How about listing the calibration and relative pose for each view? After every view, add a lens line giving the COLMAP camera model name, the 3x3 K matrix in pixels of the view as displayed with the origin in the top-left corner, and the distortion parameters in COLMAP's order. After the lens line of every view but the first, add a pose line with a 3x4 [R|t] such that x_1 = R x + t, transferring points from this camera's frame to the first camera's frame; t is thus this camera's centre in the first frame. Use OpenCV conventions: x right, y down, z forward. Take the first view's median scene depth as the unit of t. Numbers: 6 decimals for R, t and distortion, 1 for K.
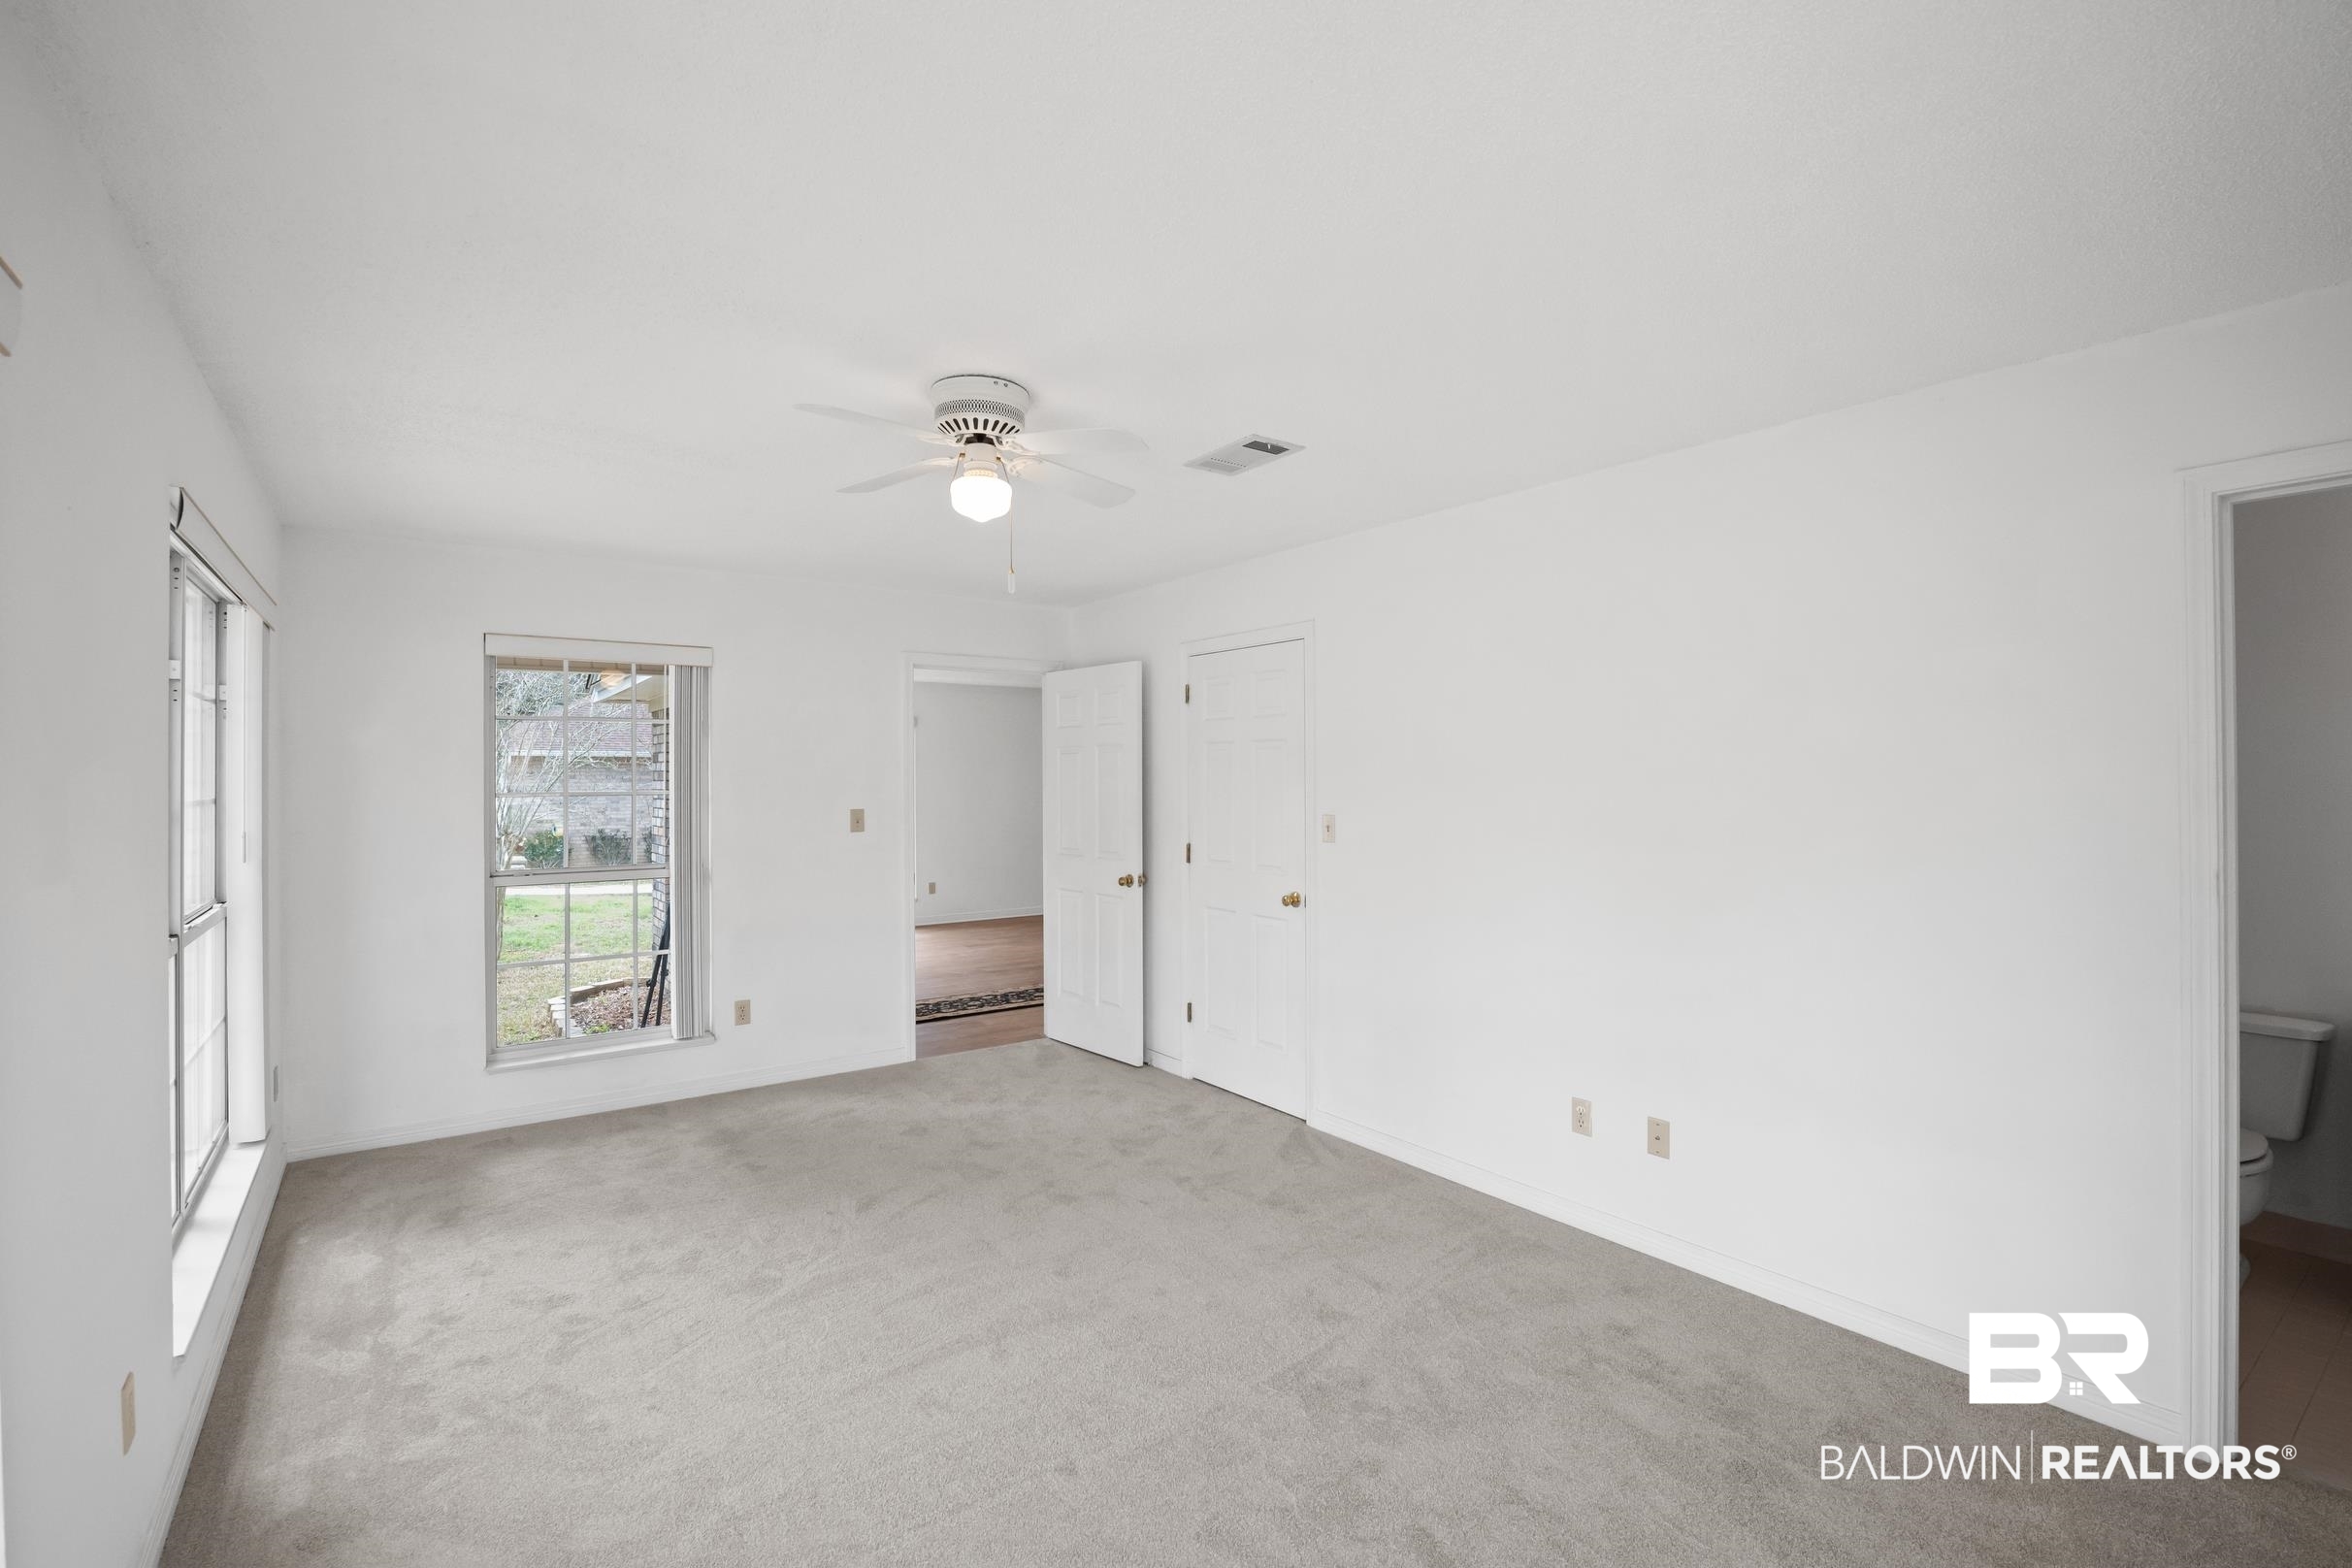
lens RADIAL K [[1049.9, 0, 1211.5], [0, 1049.9, 779.2], [0, 0, 1]] dist [-0.000087, -0.000180]
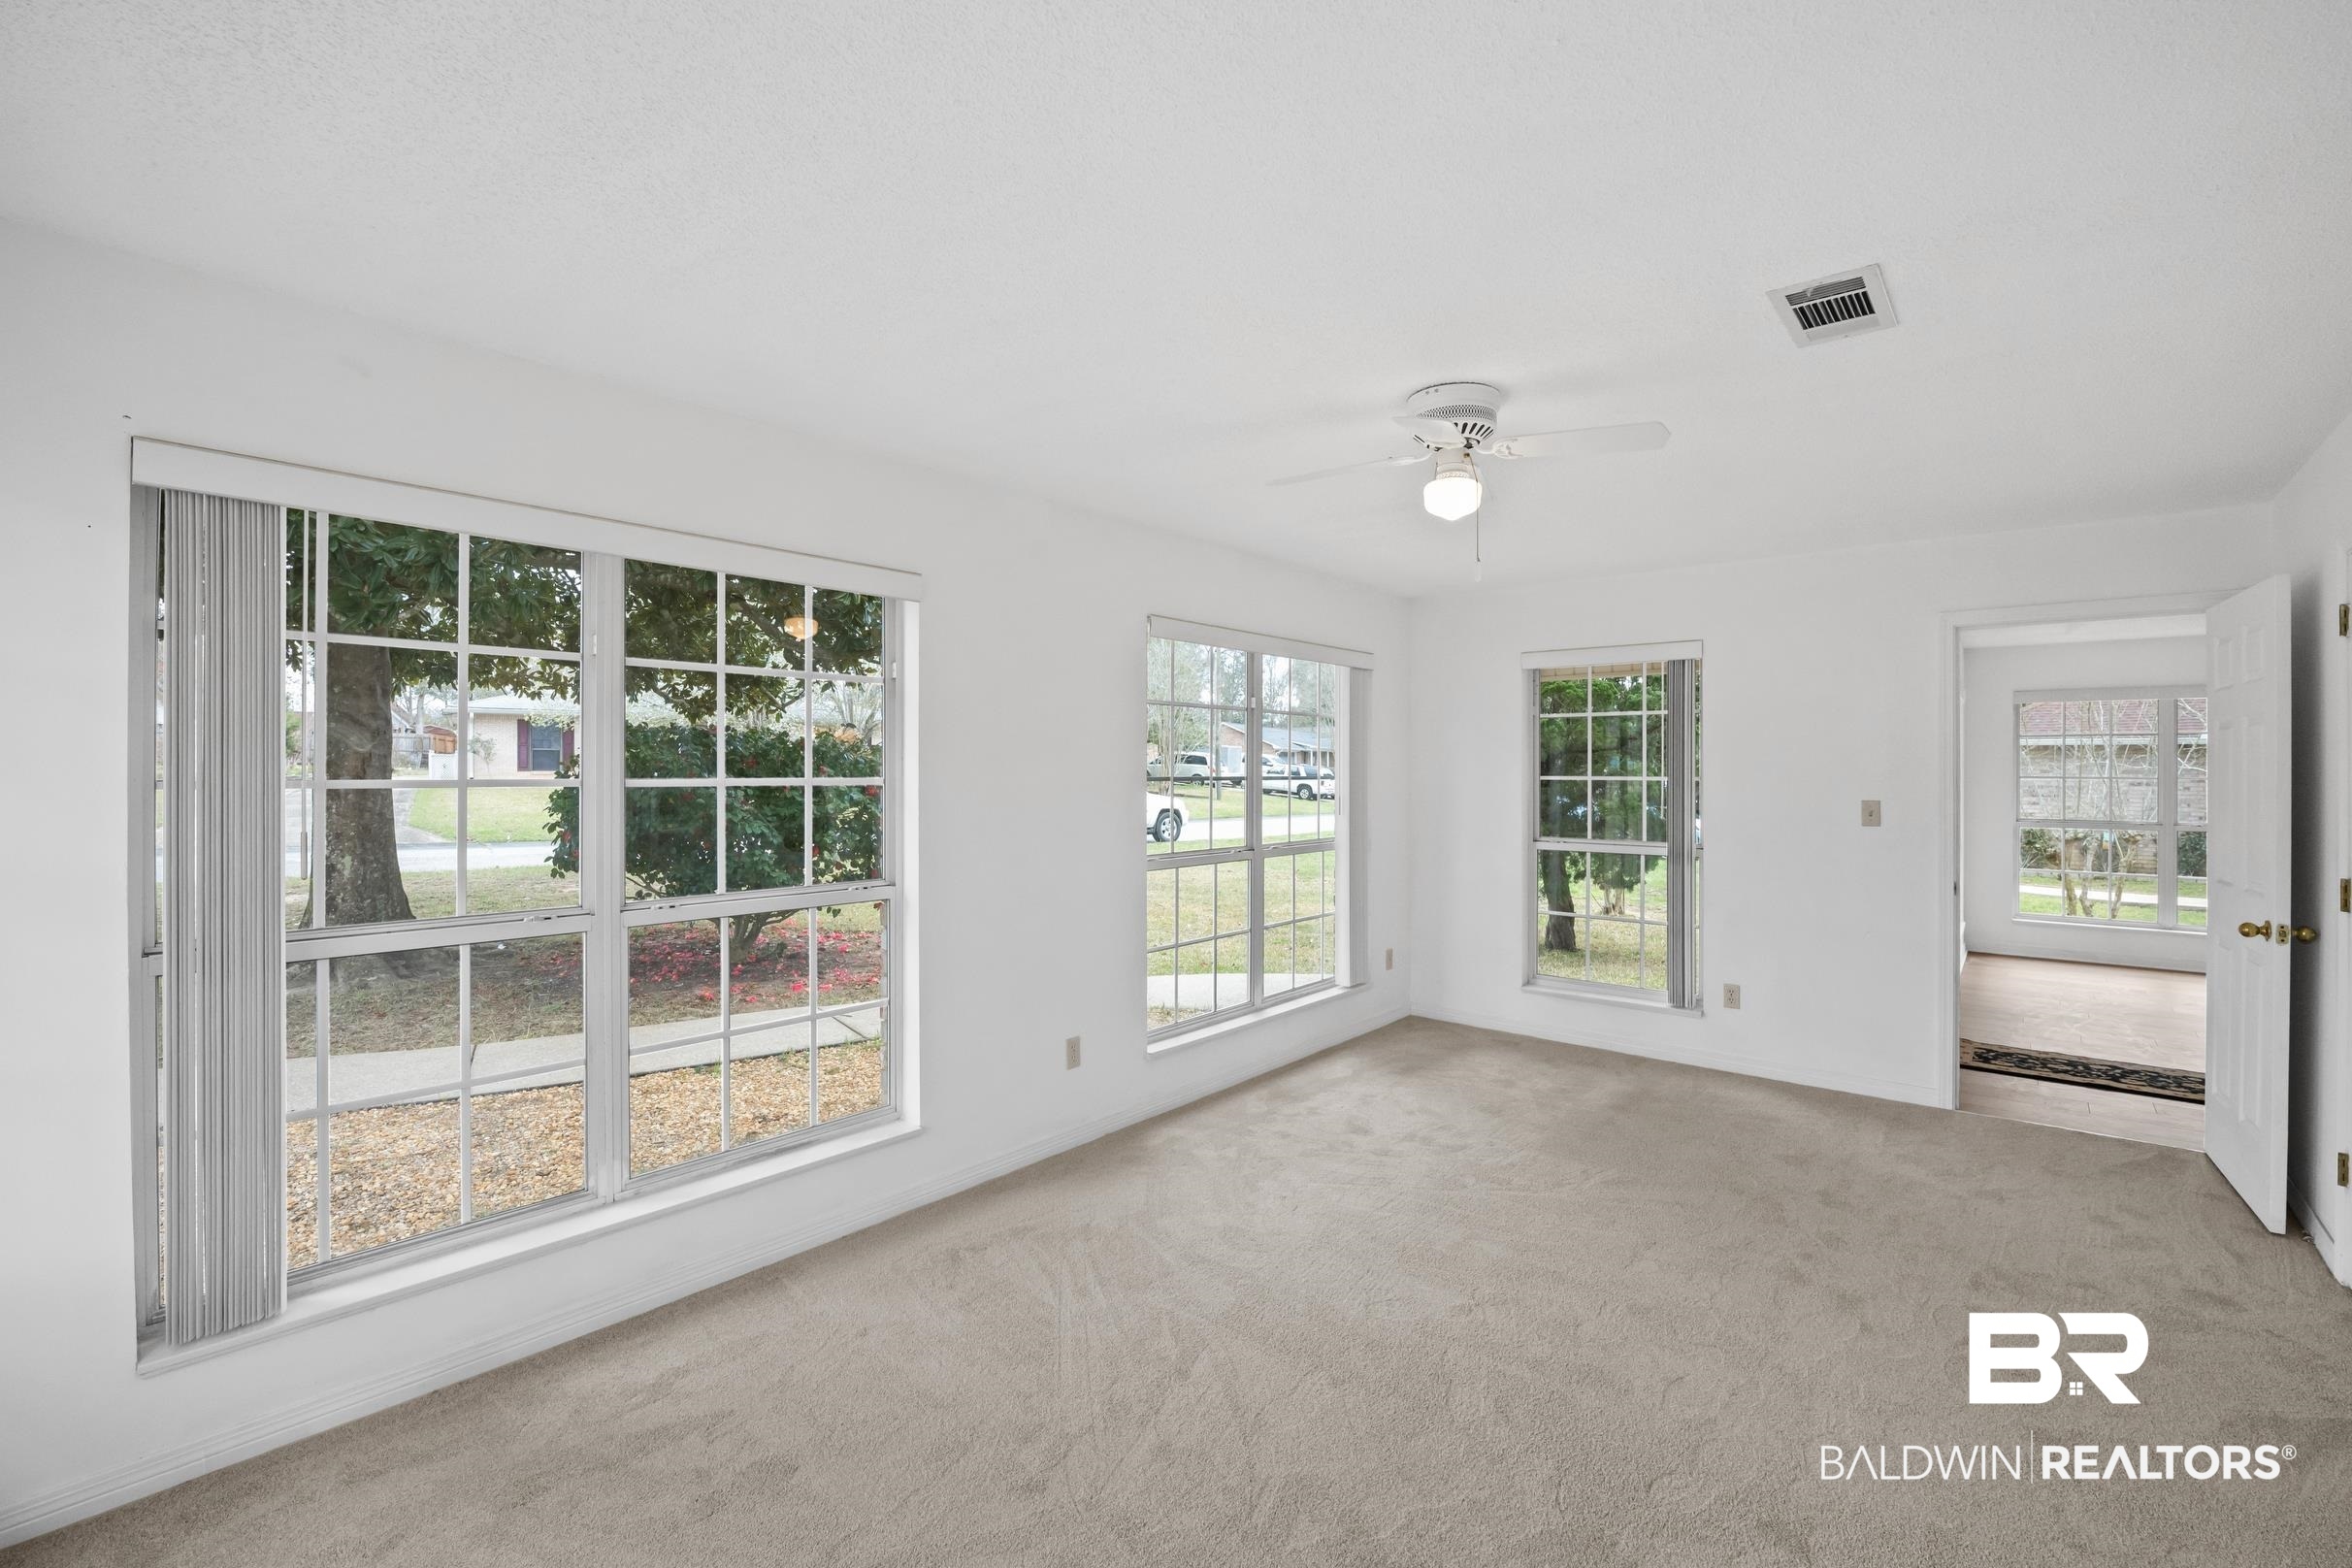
lens RADIAL K [[1049.9, 0, 1211.5], [0, 1049.9, 779.2], [0, 0, 1]] dist [-0.000087, -0.000180]
pose [[0.235133, 0.013918, -0.971863, 0.565178], [-0.000722, 0.999900, 0.014145, -0.002122], [0.971963, -0.002624, 0.235120, 0.369578]]
